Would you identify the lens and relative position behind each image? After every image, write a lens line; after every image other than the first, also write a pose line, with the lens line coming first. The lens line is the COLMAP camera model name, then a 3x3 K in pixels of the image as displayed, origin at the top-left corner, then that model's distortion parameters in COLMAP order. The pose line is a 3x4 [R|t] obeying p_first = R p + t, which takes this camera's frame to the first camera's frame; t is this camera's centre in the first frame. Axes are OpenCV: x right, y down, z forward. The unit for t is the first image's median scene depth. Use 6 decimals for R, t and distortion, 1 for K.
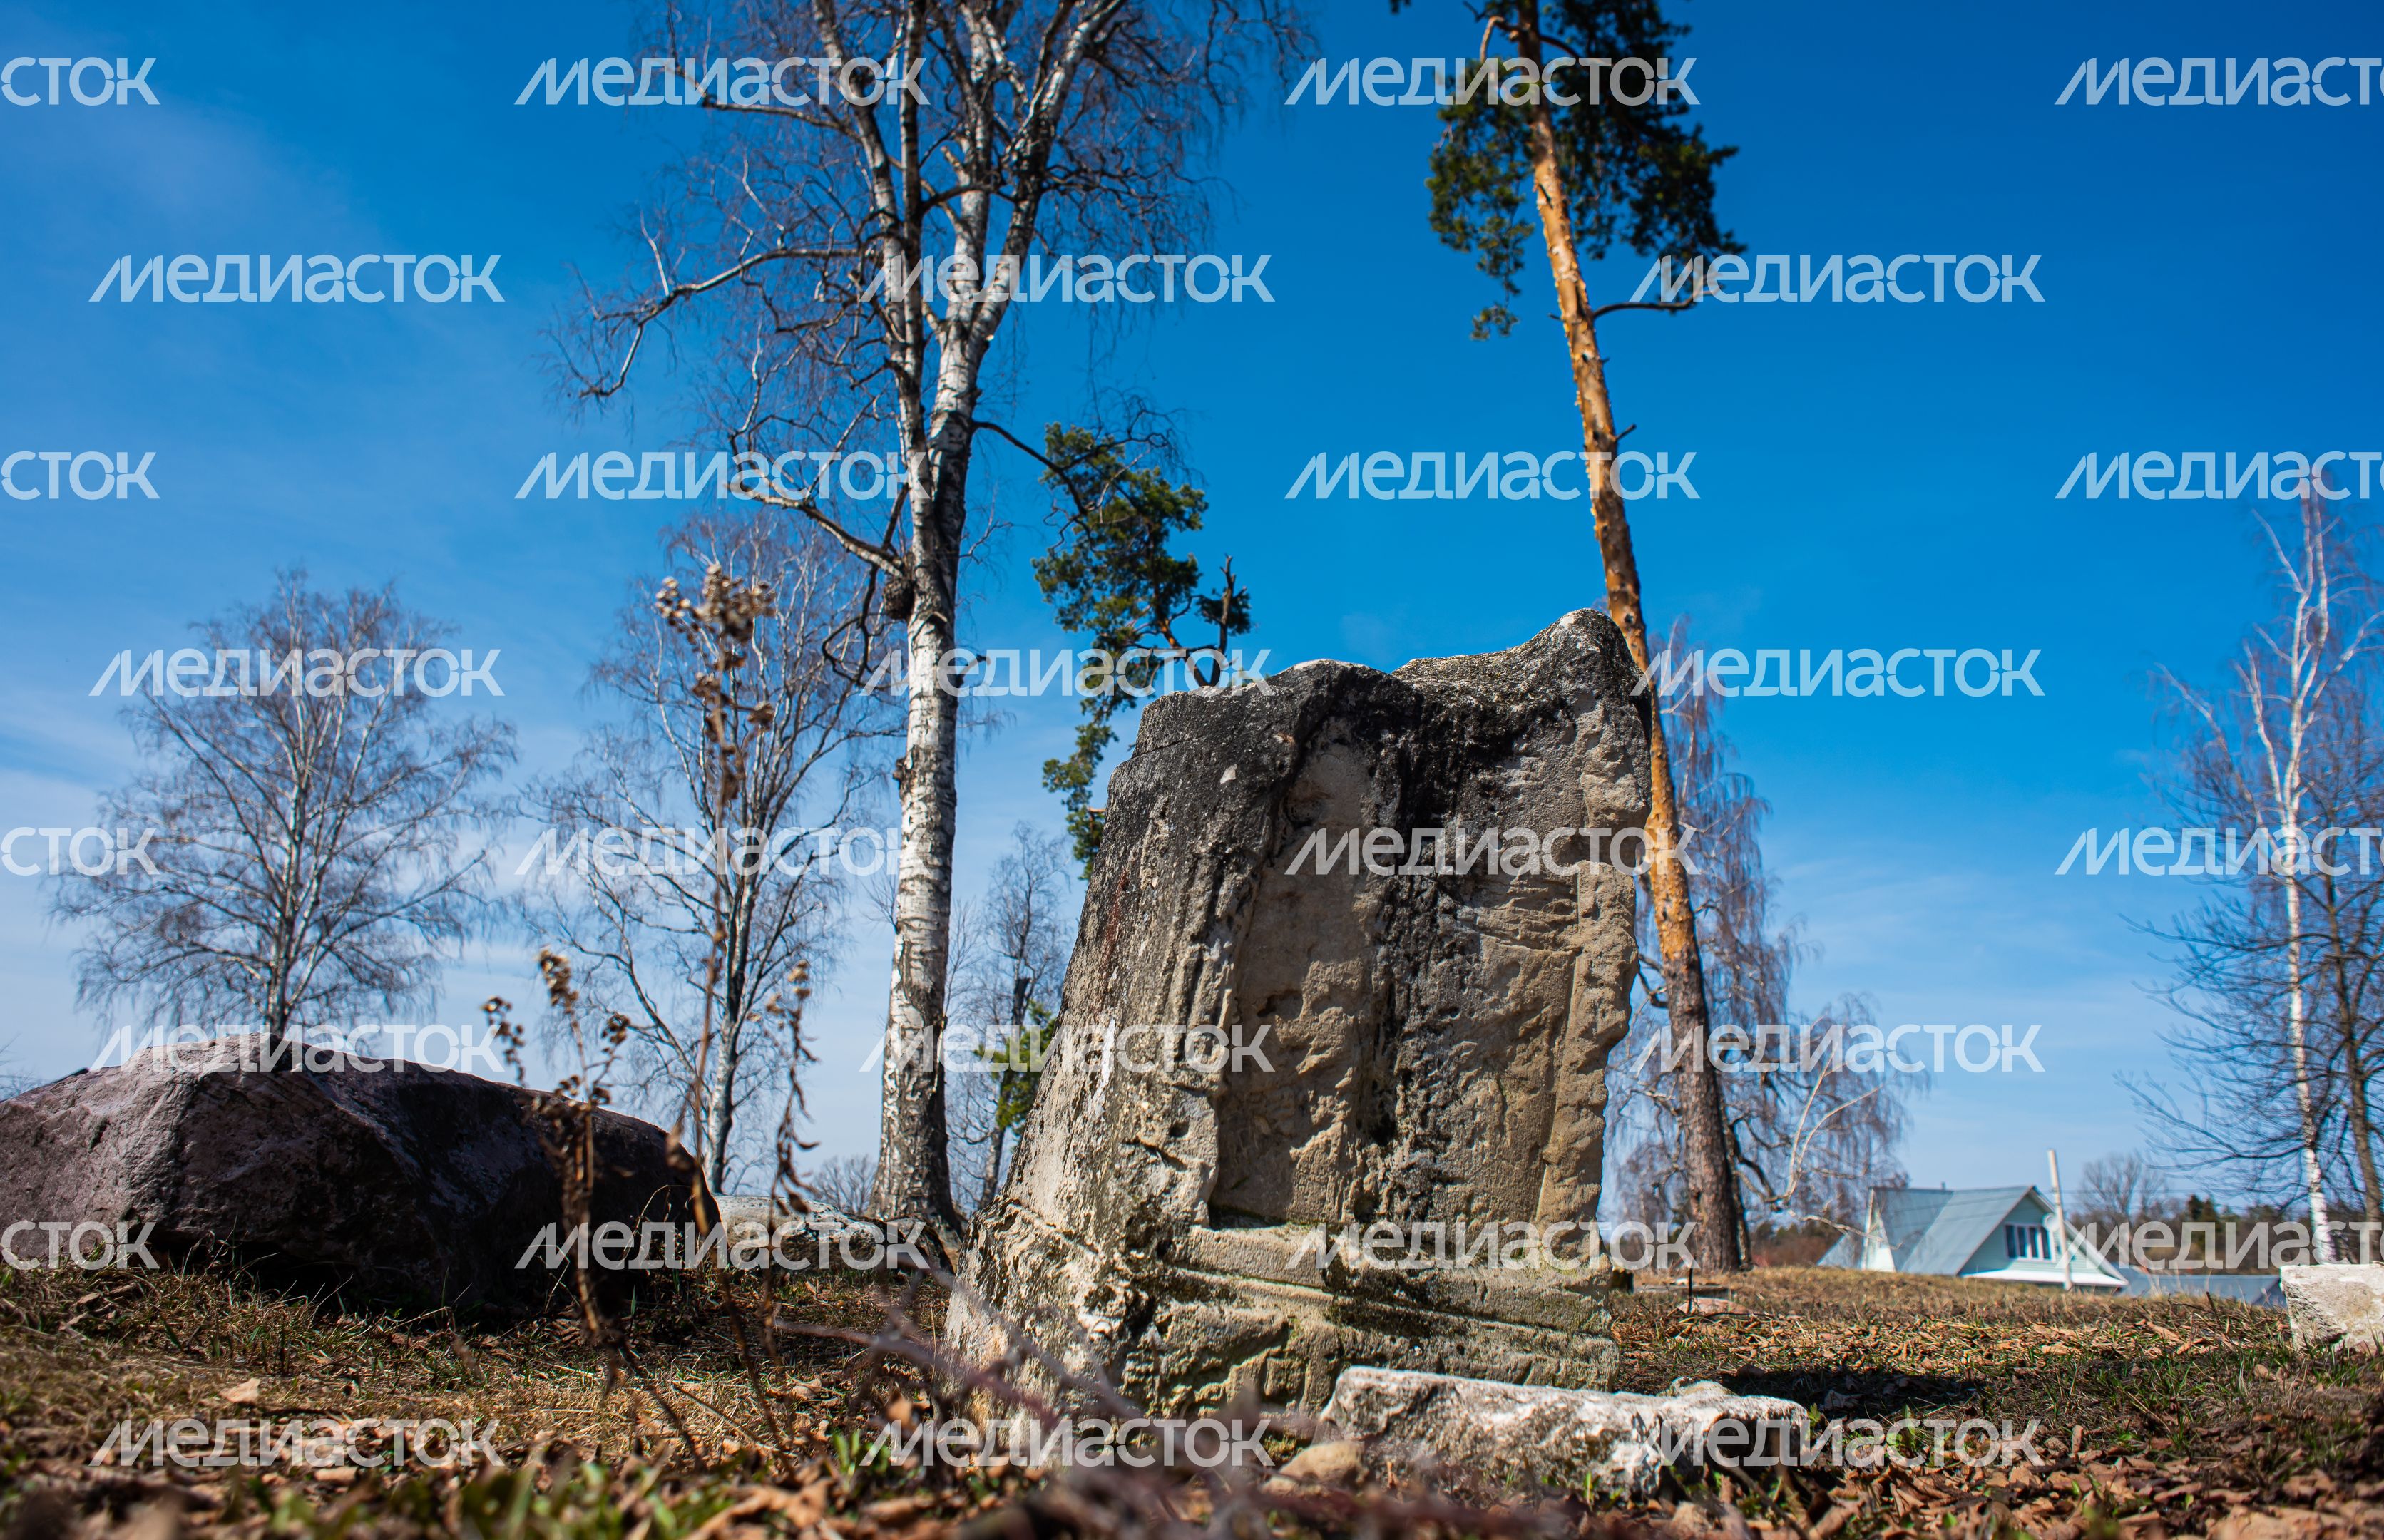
lens RADIAL K [[1595.5, 0, 1181.9], [0, 1595.5, 783.2], [0, 0, 1]] dist [-0.067046, 0.005209]
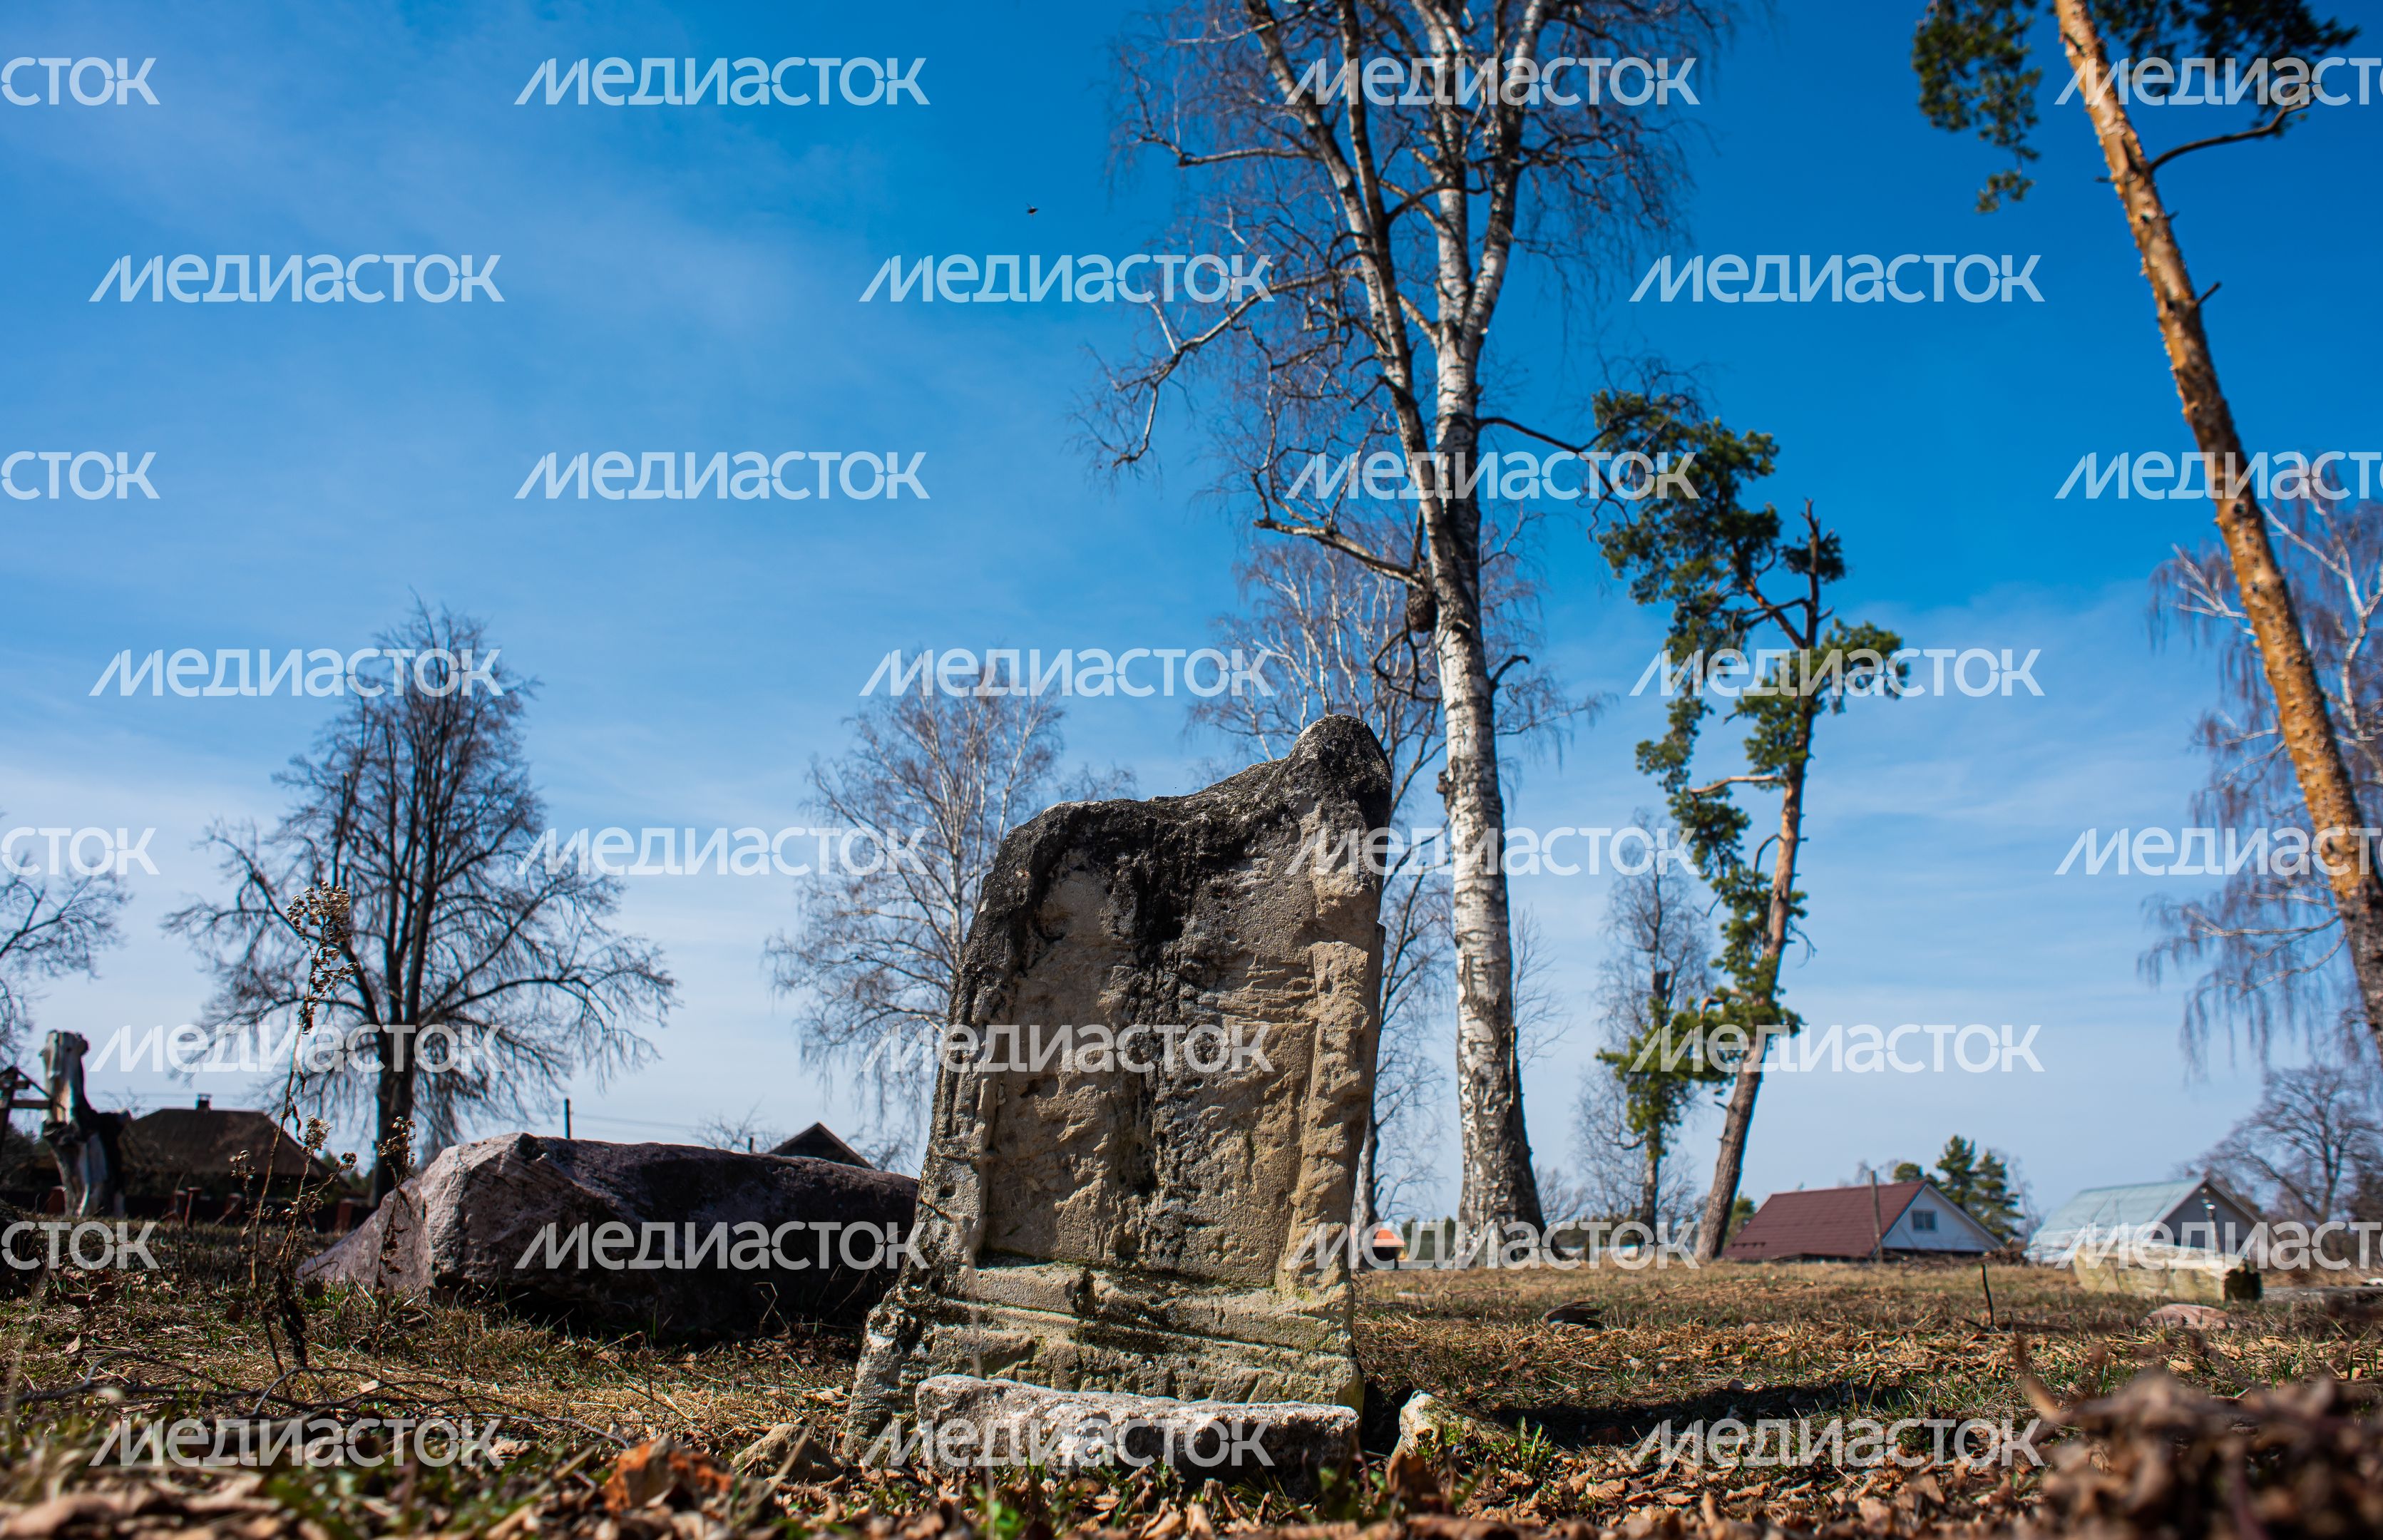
lens RADIAL K [[1631.4, 0, 1192.1], [0, 1631.4, 796.2], [0, 0, 1]] dist [-0.086472, 0.072630]
pose [[0.932010, -0.117576, -0.342831, 0.618215], [0.119108, 0.992741, -0.016664, -0.050182], [0.342302, -0.025303, 0.939249, -0.144507]]
